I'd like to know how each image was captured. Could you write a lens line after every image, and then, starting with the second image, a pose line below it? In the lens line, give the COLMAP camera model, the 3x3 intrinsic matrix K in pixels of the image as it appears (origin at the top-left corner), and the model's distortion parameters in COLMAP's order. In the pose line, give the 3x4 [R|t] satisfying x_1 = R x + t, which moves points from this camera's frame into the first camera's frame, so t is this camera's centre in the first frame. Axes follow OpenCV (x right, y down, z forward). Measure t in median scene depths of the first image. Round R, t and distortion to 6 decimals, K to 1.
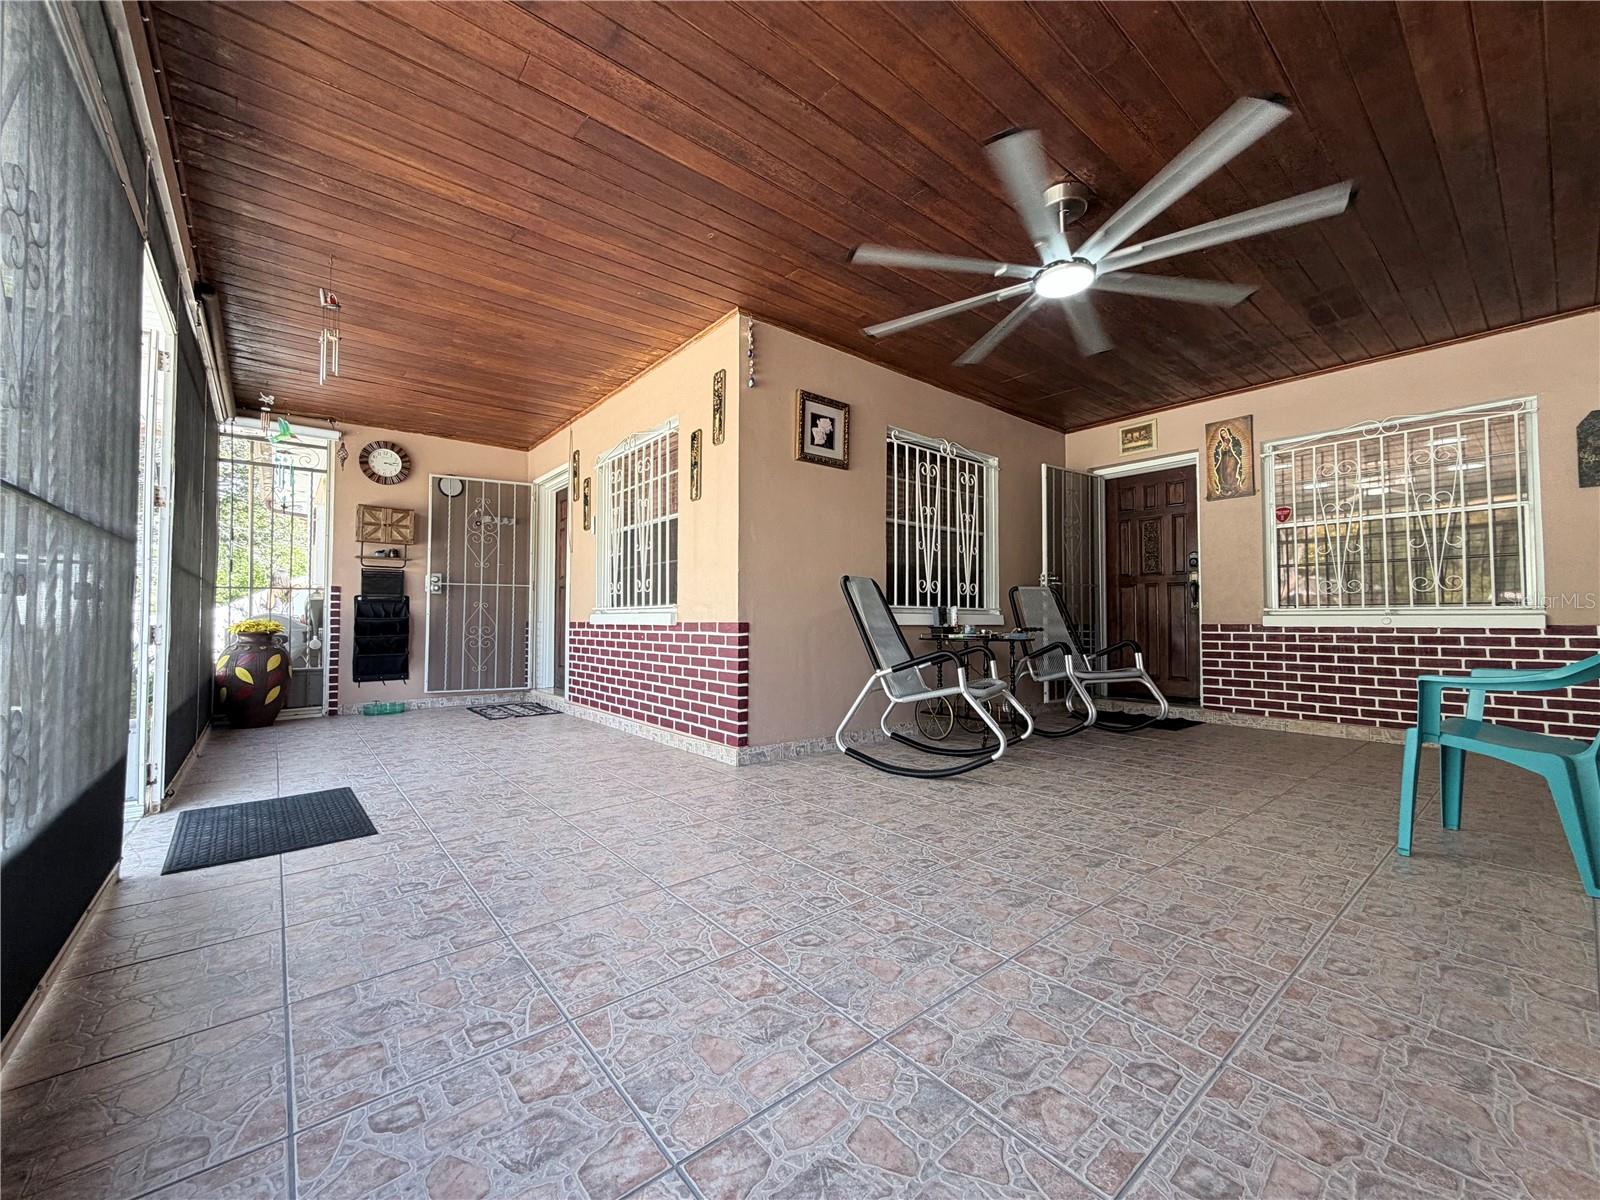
lens RADIAL K [[639.1, 0, 795.1], [0, 639.1, 602.1], [0, 0, 1]] dist [0.002164, -0.000492]
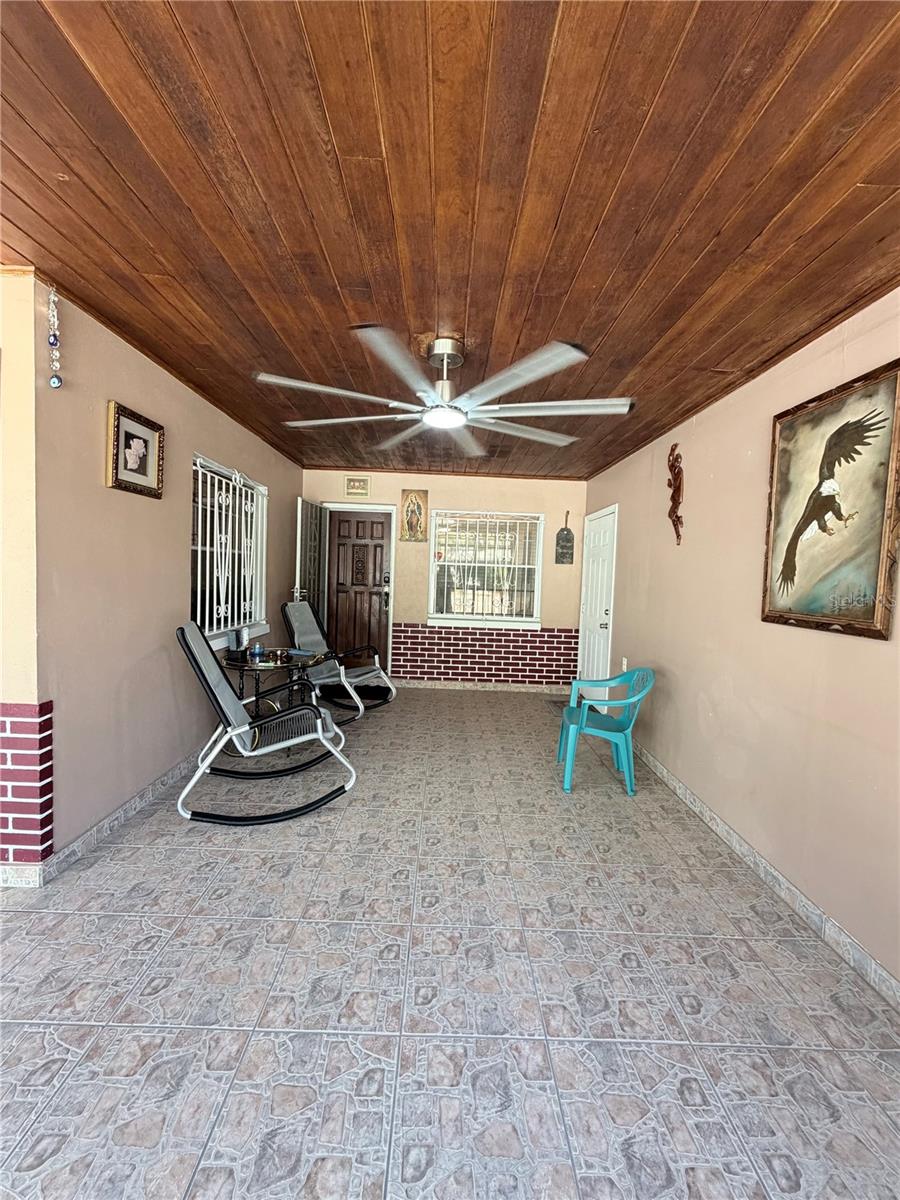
lens RADIAL K [[479.3, 0, 450.6], [0, 479.3, 597.2], [0, 0, 1]] dist [0.002164, -0.000492]
pose [[0.624086, -0.021569, 0.781058, -0.204147], [-0.059845, 0.995363, 0.075305, -0.150685], [-0.779060, -0.093739, 0.619902, 0.252612]]
